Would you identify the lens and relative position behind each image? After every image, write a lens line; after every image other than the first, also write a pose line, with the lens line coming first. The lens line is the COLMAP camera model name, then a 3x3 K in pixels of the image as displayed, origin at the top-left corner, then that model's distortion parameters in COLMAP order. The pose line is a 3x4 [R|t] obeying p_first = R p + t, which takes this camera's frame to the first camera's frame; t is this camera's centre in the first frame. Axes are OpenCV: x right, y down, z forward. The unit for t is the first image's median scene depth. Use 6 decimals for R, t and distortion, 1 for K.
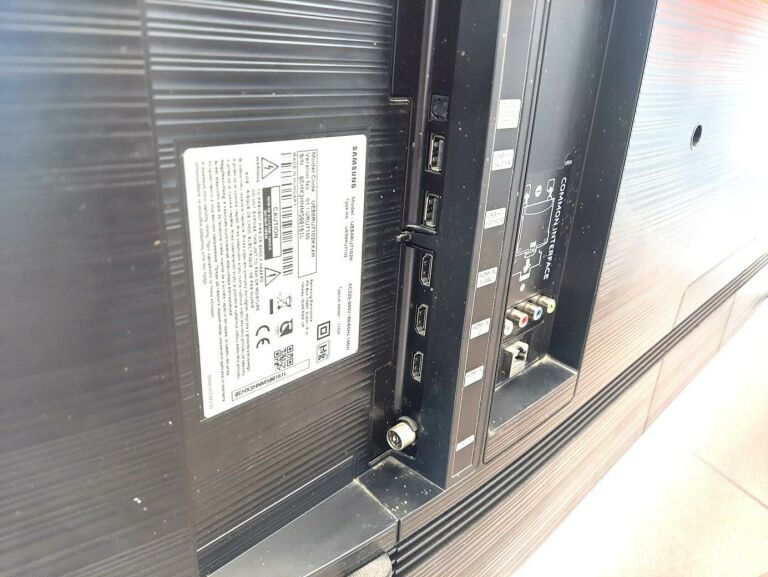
lens RADIAL K [[543.6, 0, 385.1], [0, 543.6, 288.9], [0, 0, 1]] dist [0.035718, -0.010983]
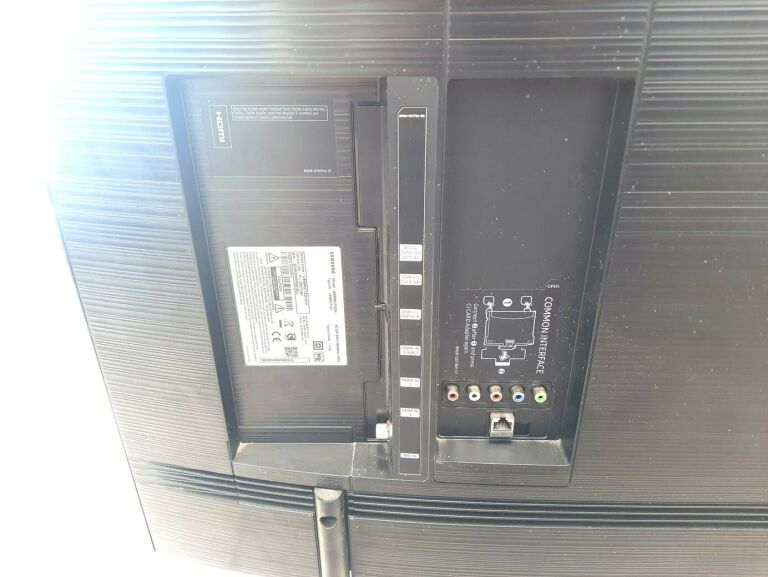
lens RADIAL K [[543.6, 0, 414.3], [0, 543.6, 280.4], [0, 0, 1]] dist [0.035718, -0.010983]
pose [[0.693586, 0.271445, -0.667275, 1.322071], [-0.247703, 0.959674, 0.132922, -0.472912], [0.676448, 0.073093, 0.732855, -0.095014]]
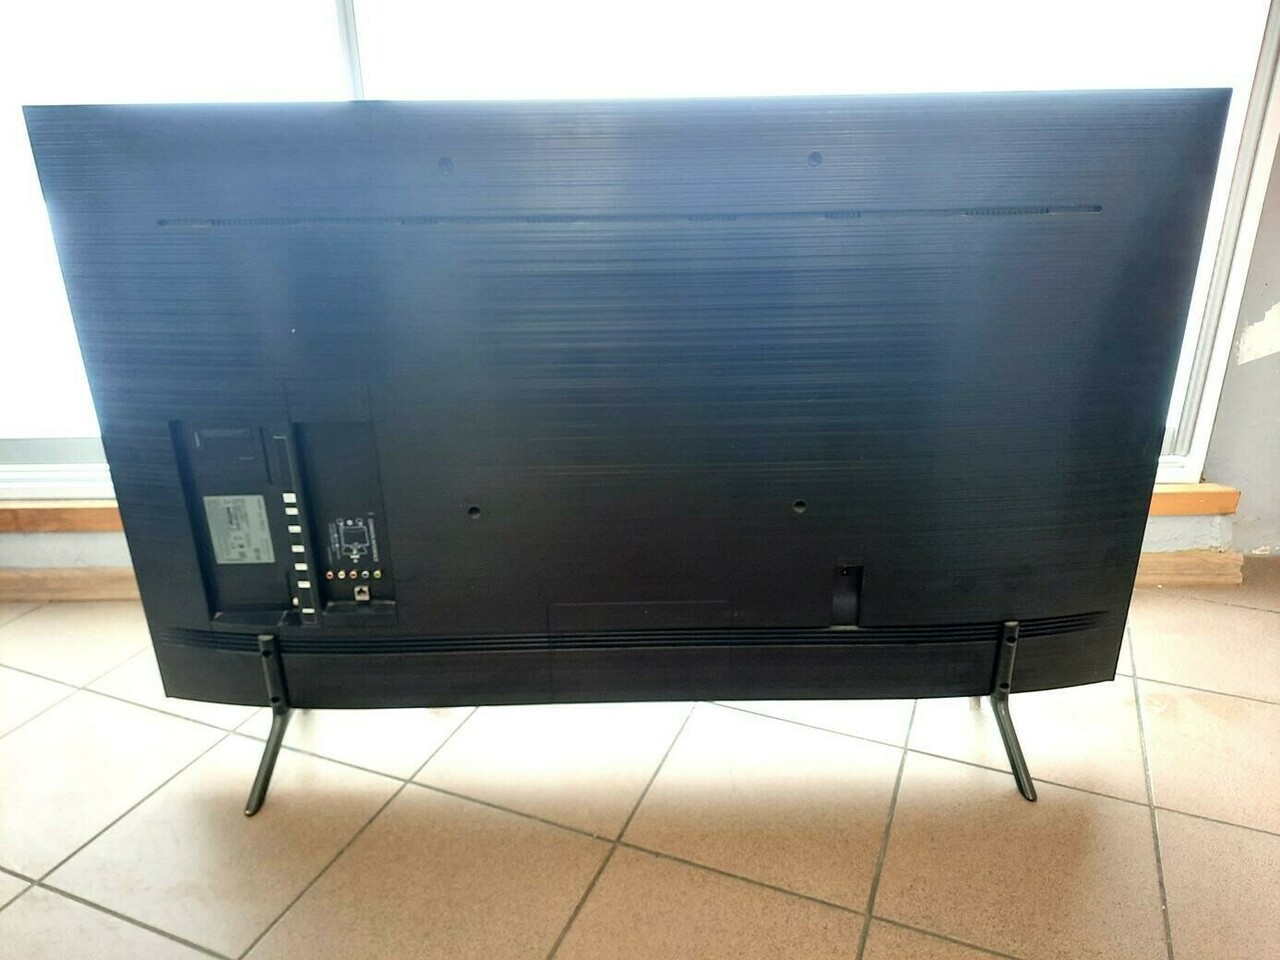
lens RADIAL K [[906.0, 0, 638.4], [0, 906.0, 484.3], [0, 0, 1]] dist [0.035718, -0.010983]
pose [[0.699590, 0.211001, -0.682680, 5.396660], [-0.226047, 0.971692, 0.068683, -1.262103], [0.677847, 0.106268, 0.727482, -1.504495]]
